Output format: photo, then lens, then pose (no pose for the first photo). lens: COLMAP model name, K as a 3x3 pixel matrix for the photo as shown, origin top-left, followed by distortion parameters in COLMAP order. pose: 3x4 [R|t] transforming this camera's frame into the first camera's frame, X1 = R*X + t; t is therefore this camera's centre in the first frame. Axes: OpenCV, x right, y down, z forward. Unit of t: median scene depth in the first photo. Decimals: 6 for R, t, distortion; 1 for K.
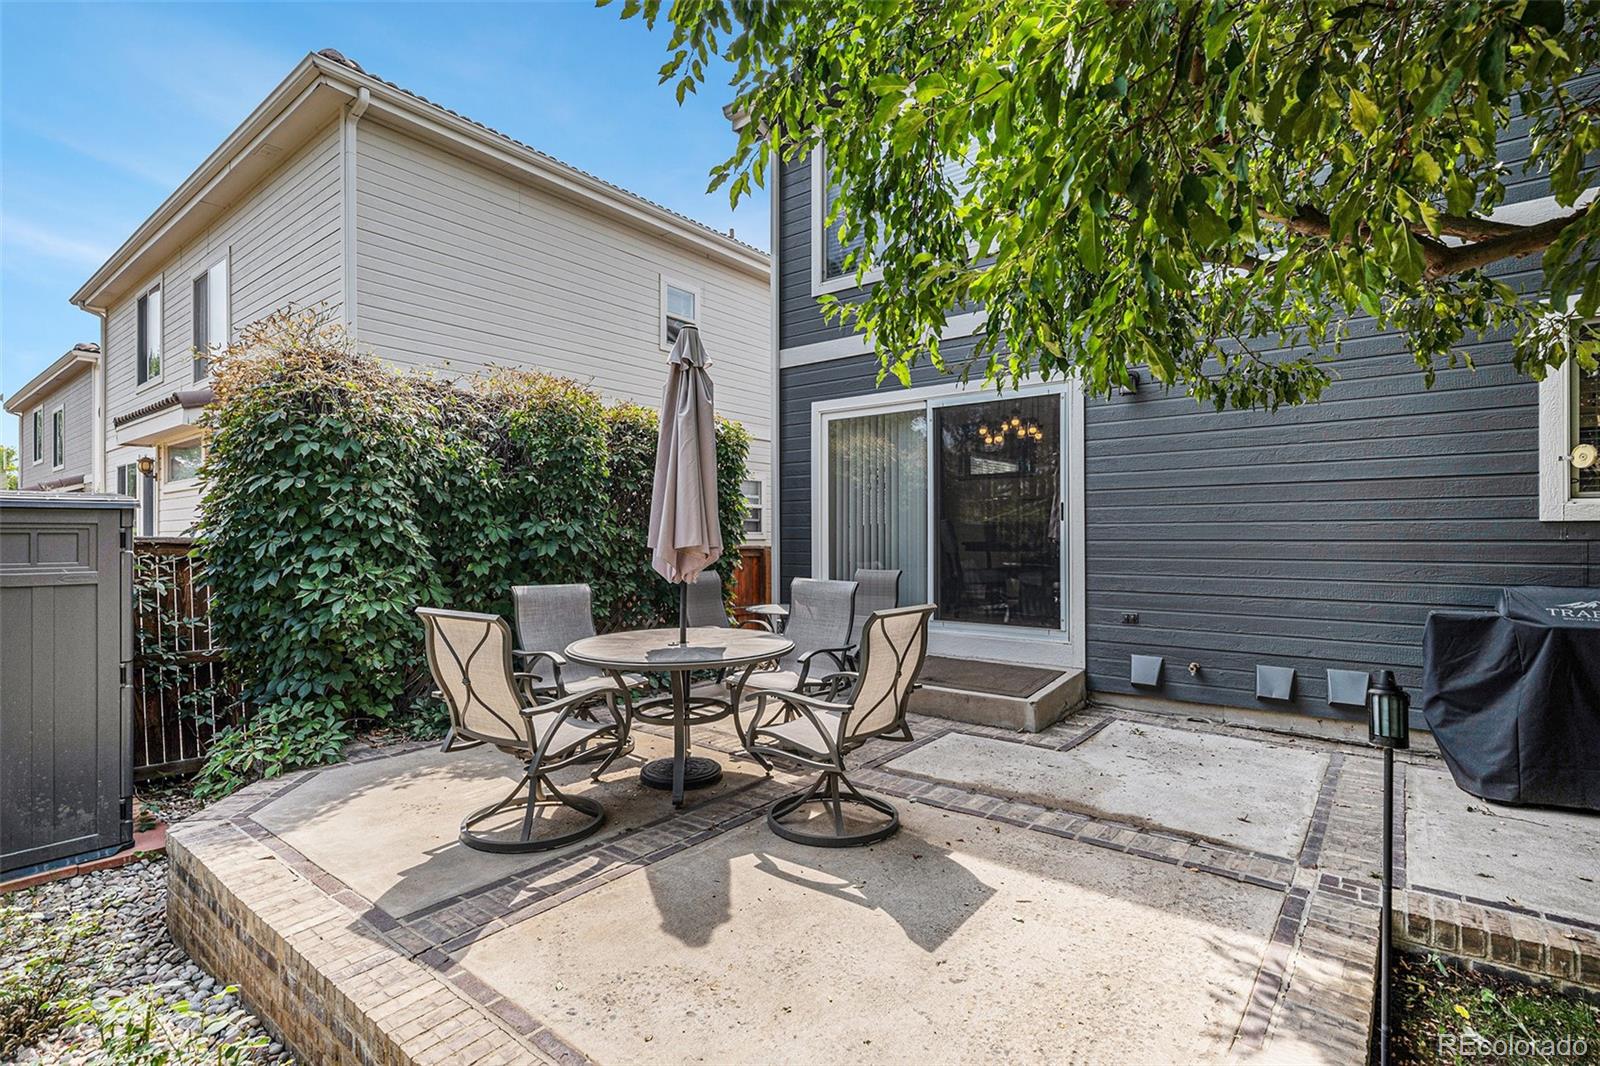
lens RADIAL K [[763.9, 0, 770.0], [0, 763.9, 531.5], [0, 0, 1]] dist [0.000764, 0.000458]
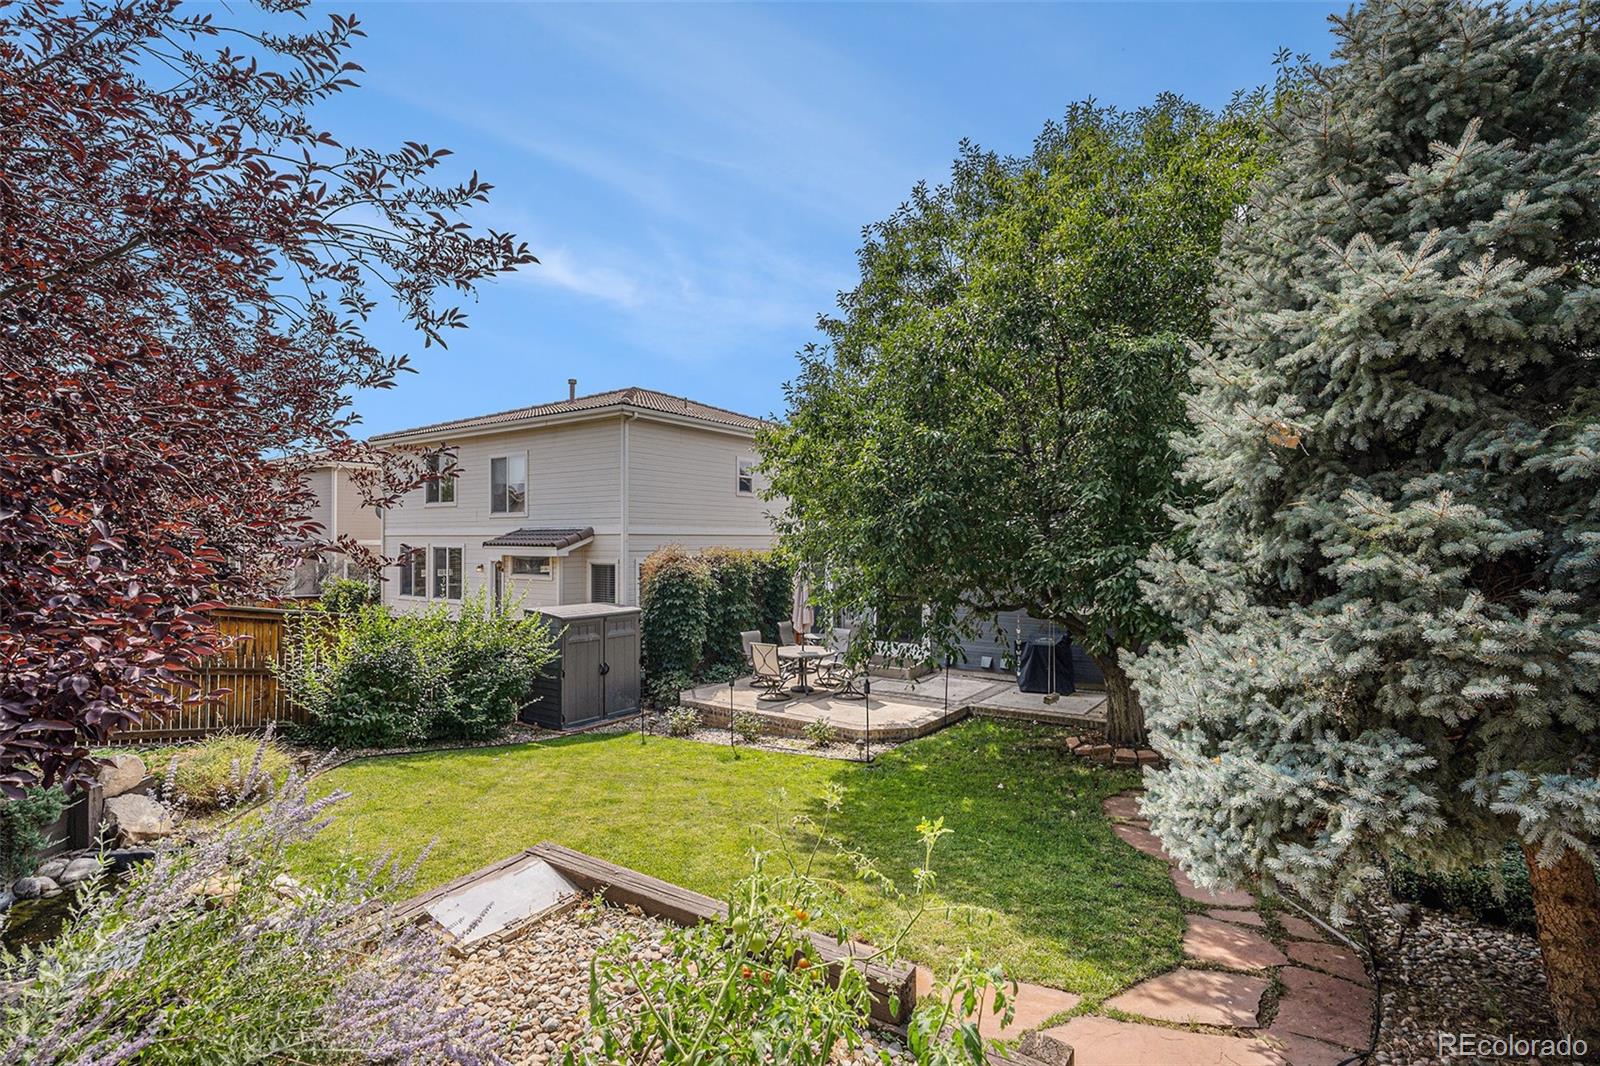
lens RADIAL K [[743.5, 0, 800.7], [0, 743.5, 536.3], [0, 0, 1]] dist [0.000495, 0.000417]
pose [[0.993424, 0.009737, 0.114079, -0.471550], [-0.009131, 0.999941, -0.005837, -0.317347], [-0.114130, 0.004757, 0.993454, -2.112633]]
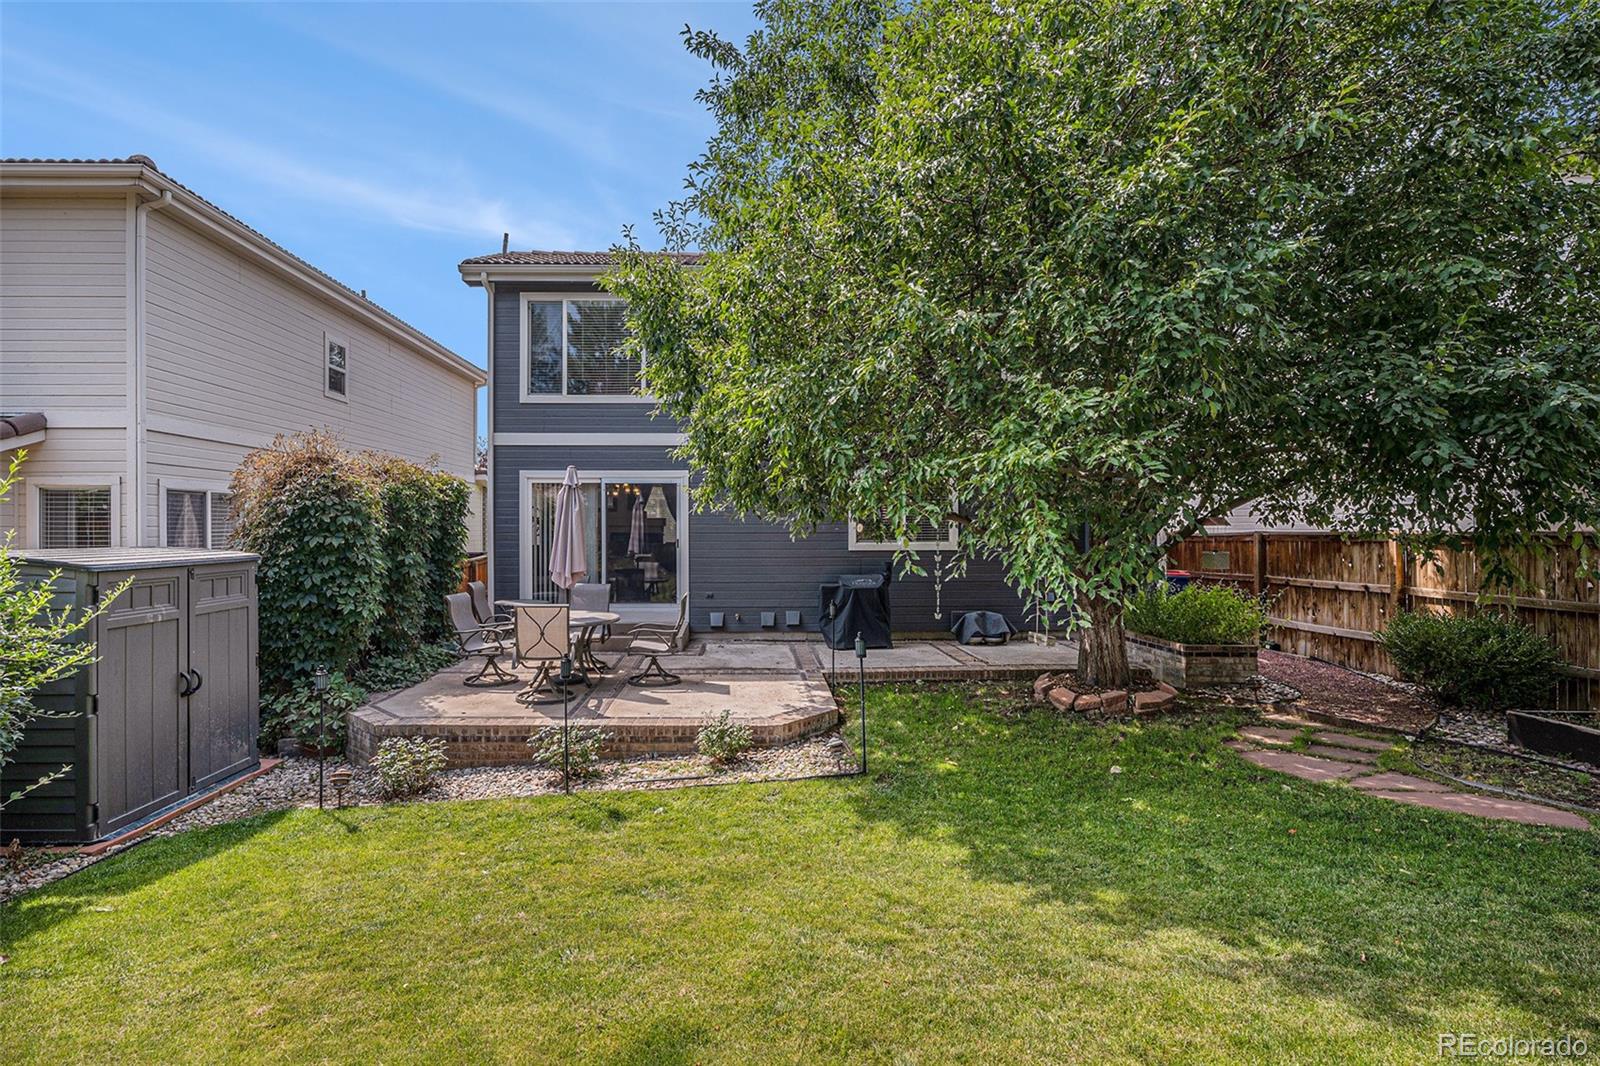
lens RADIAL K [[763.9, 0, 770.0], [0, 763.9, 531.5], [0, 0, 1]] dist [0.000764, 0.000458]
pose [[0.751067, -0.000511, 0.660226, -1.001600], [-0.005590, 0.999959, 0.007134, -0.098428], [-0.660202, -0.009048, 0.751033, -0.860857]]
